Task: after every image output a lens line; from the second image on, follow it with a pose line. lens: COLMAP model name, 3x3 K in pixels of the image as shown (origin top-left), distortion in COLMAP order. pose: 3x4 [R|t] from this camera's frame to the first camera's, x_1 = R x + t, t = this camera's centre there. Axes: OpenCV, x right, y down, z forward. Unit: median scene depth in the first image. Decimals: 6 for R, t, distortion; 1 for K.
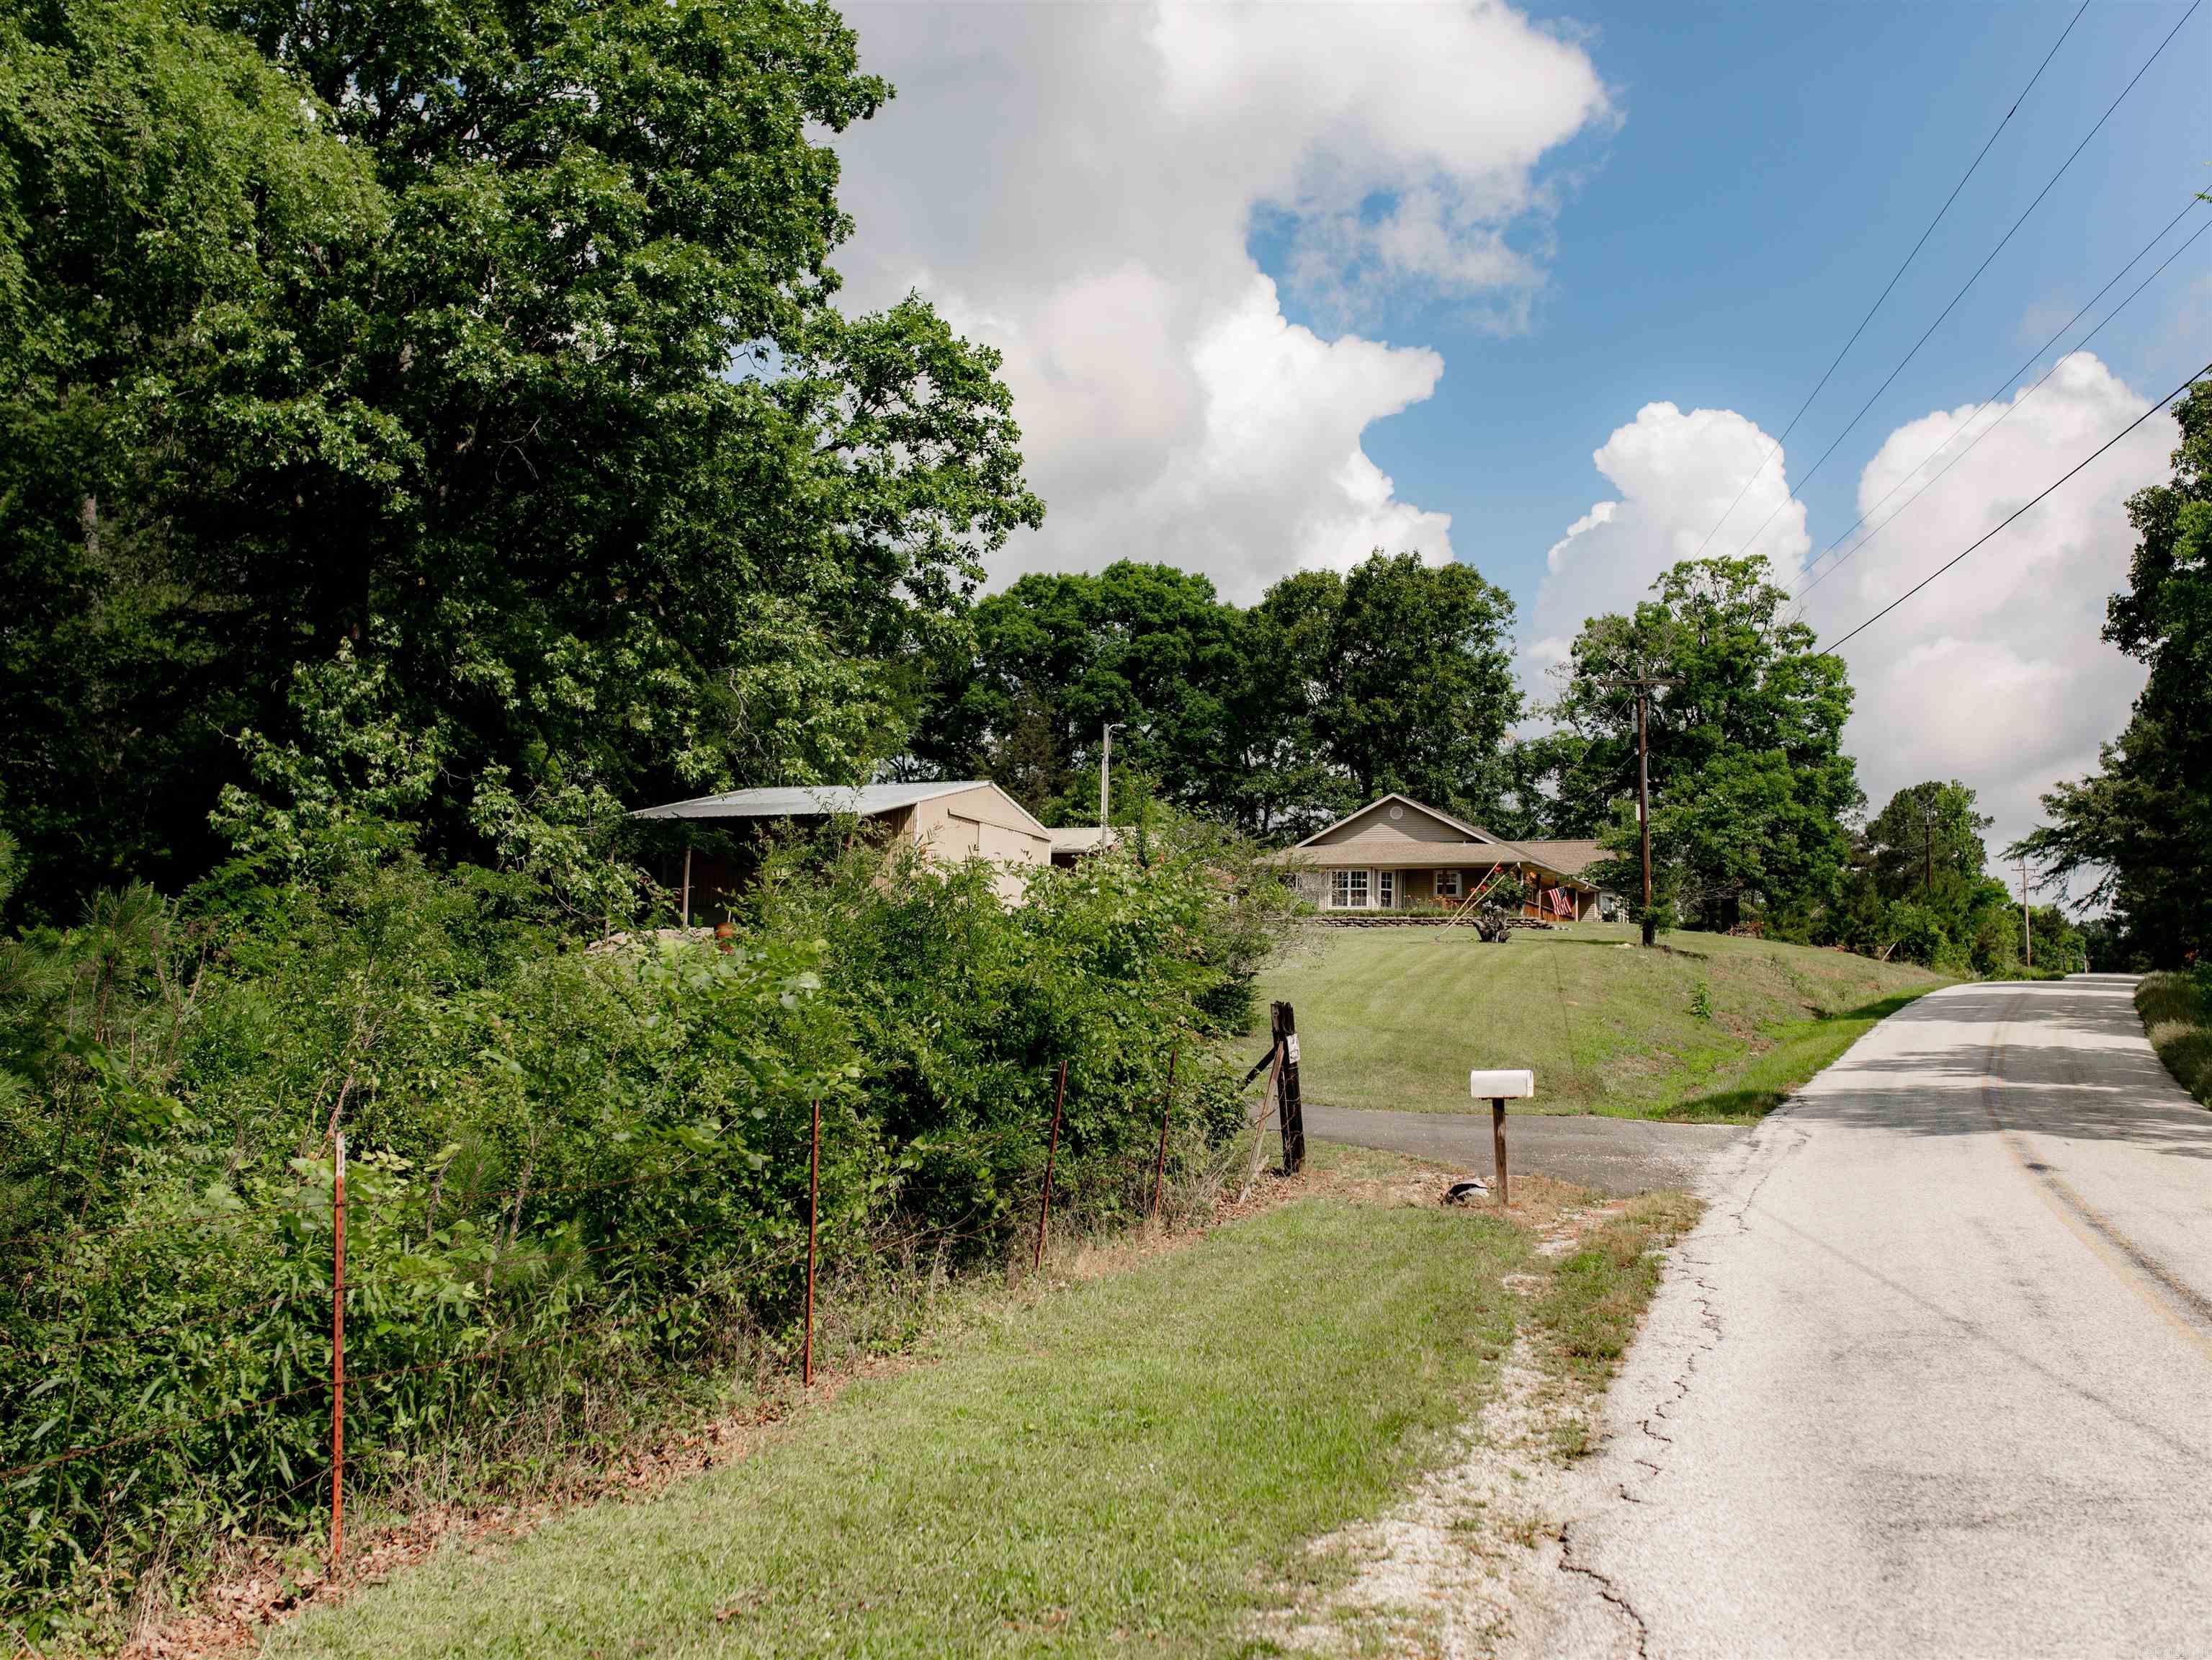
lens RADIAL K [[2295.0, 0, 1106.0], [0, 2295.0, 830.0], [0, 0, 1]] dist [-0.005382, -0.063490]
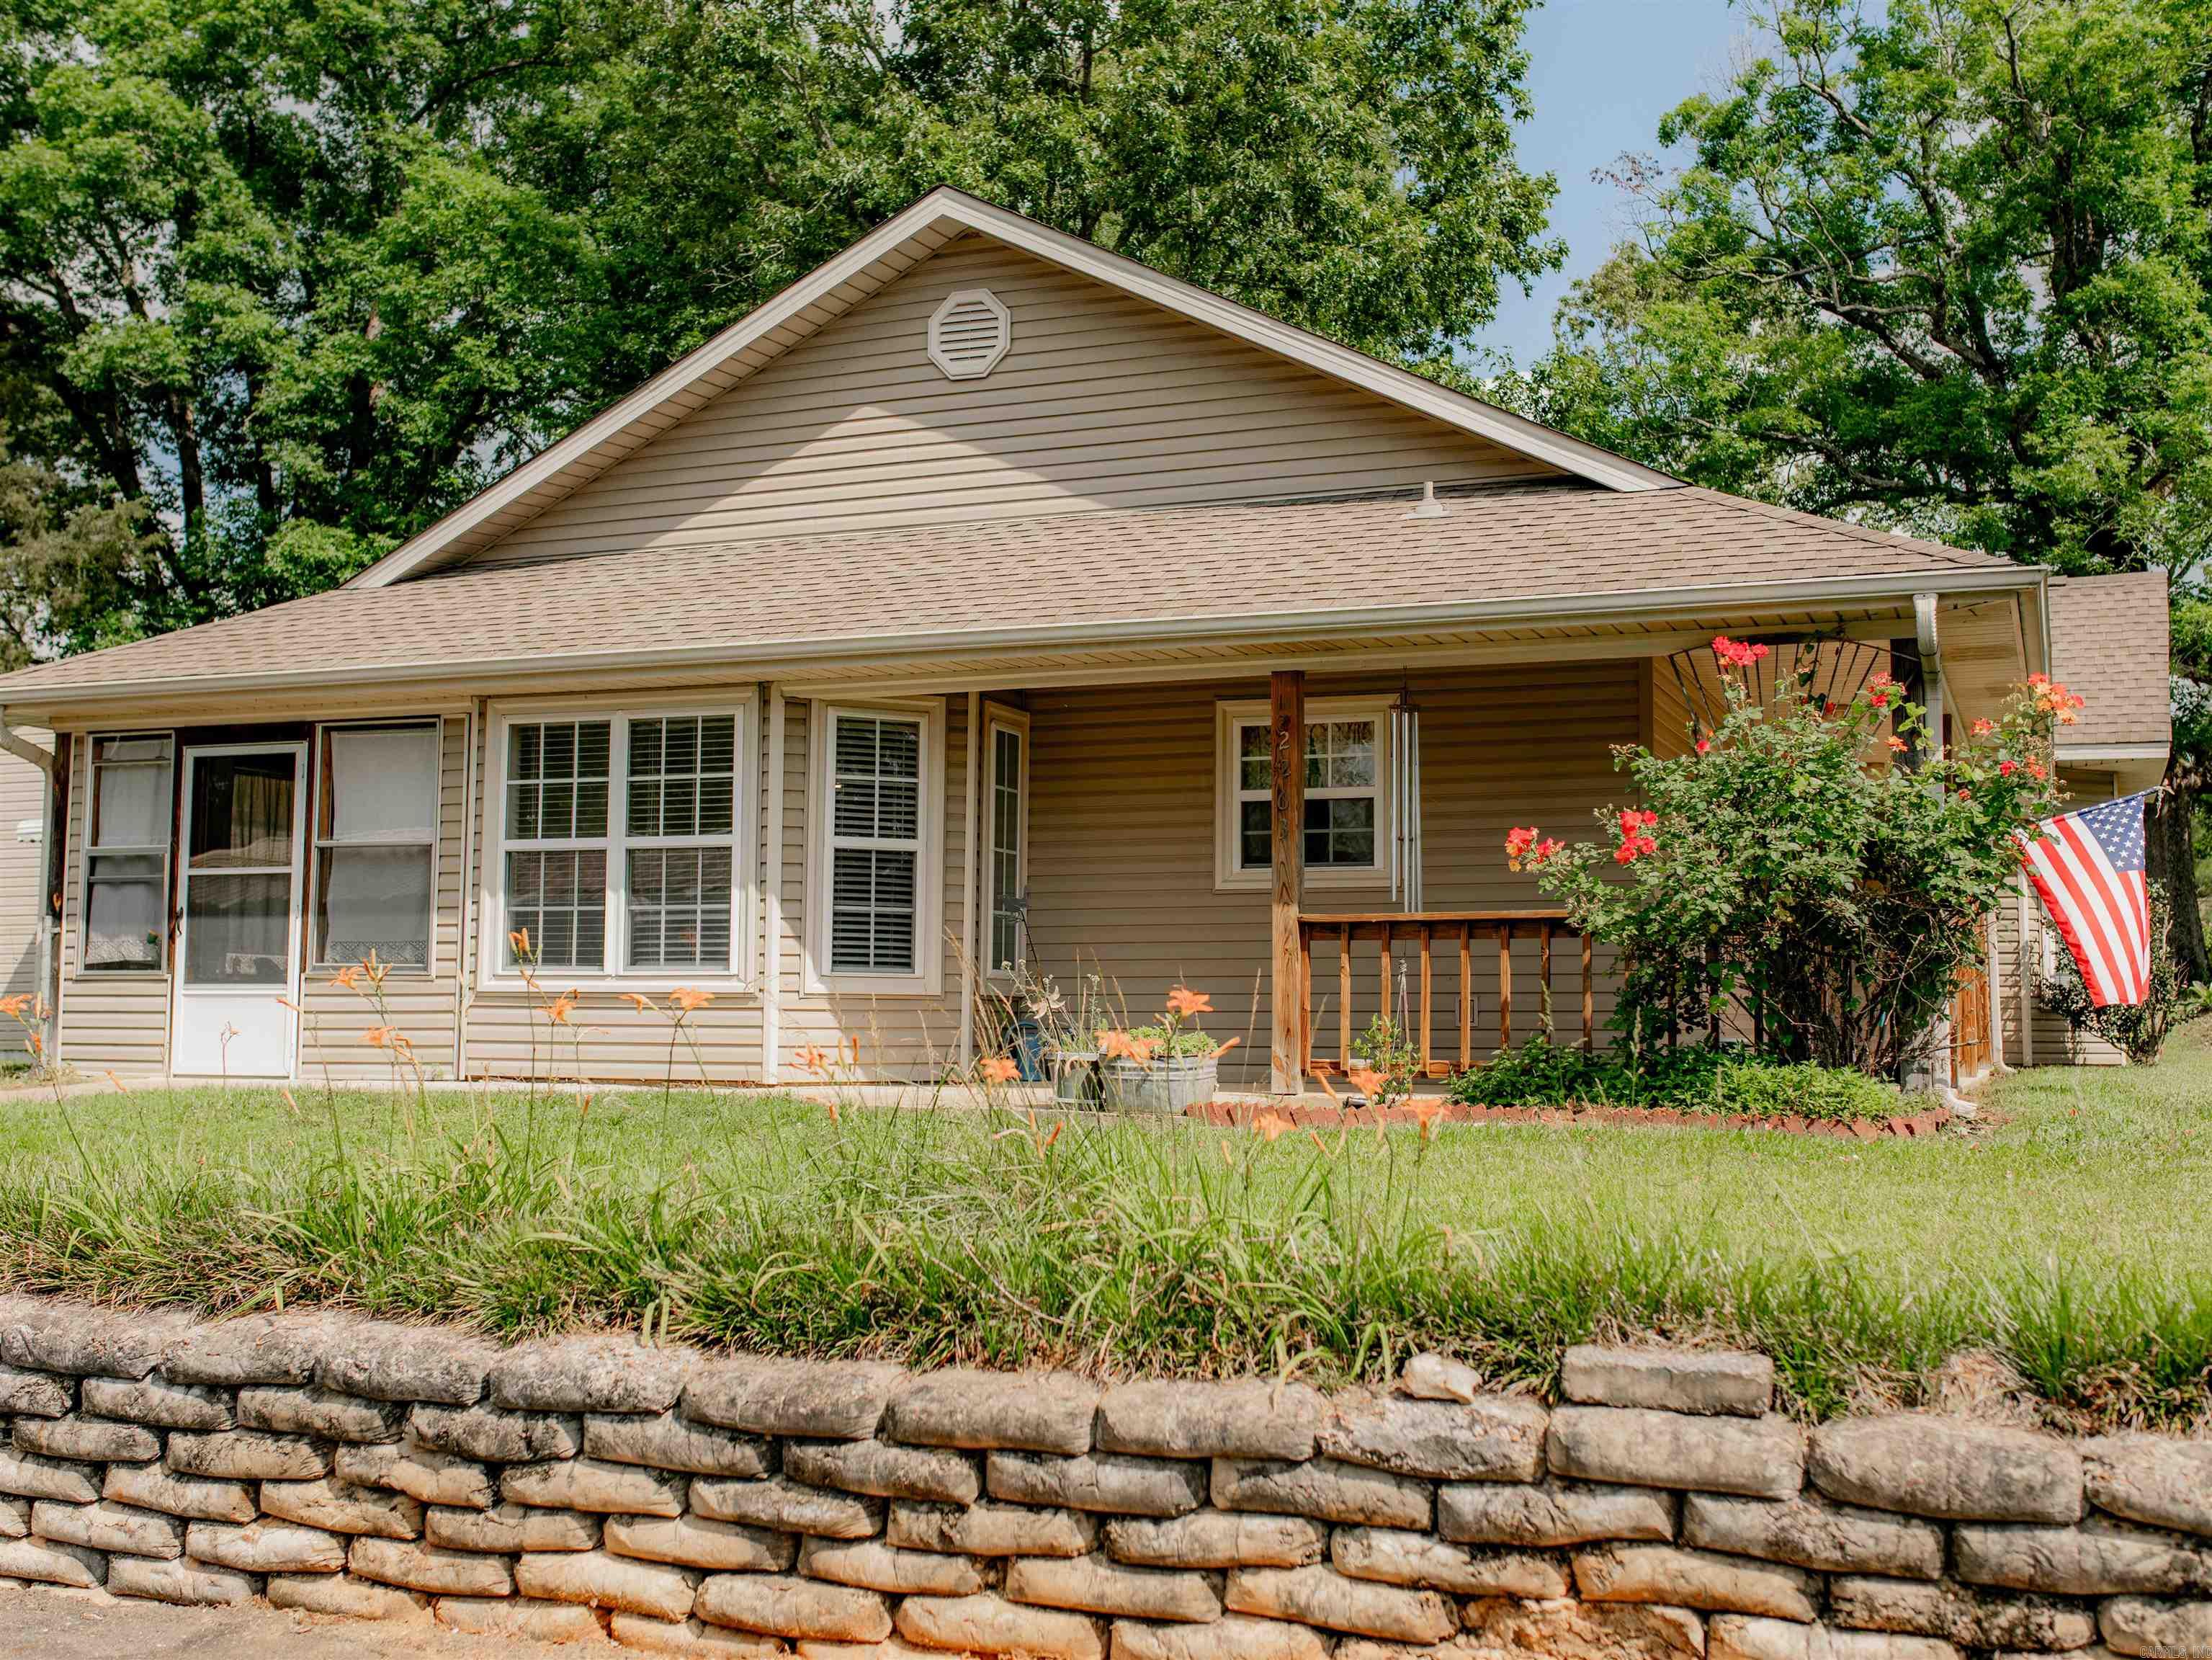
lens RADIAL K [[2295.0, 0, 1106.0], [0, 2295.0, 830.0], [0, 0, 1]] dist [-0.005382, -0.063490]
pose [[0.998449, -0.028570, 0.047790, 0.129004], [0.026816, 0.998958, 0.036940, 0.020431], [-0.048796, -0.035601, 0.998174, 0.859394]]
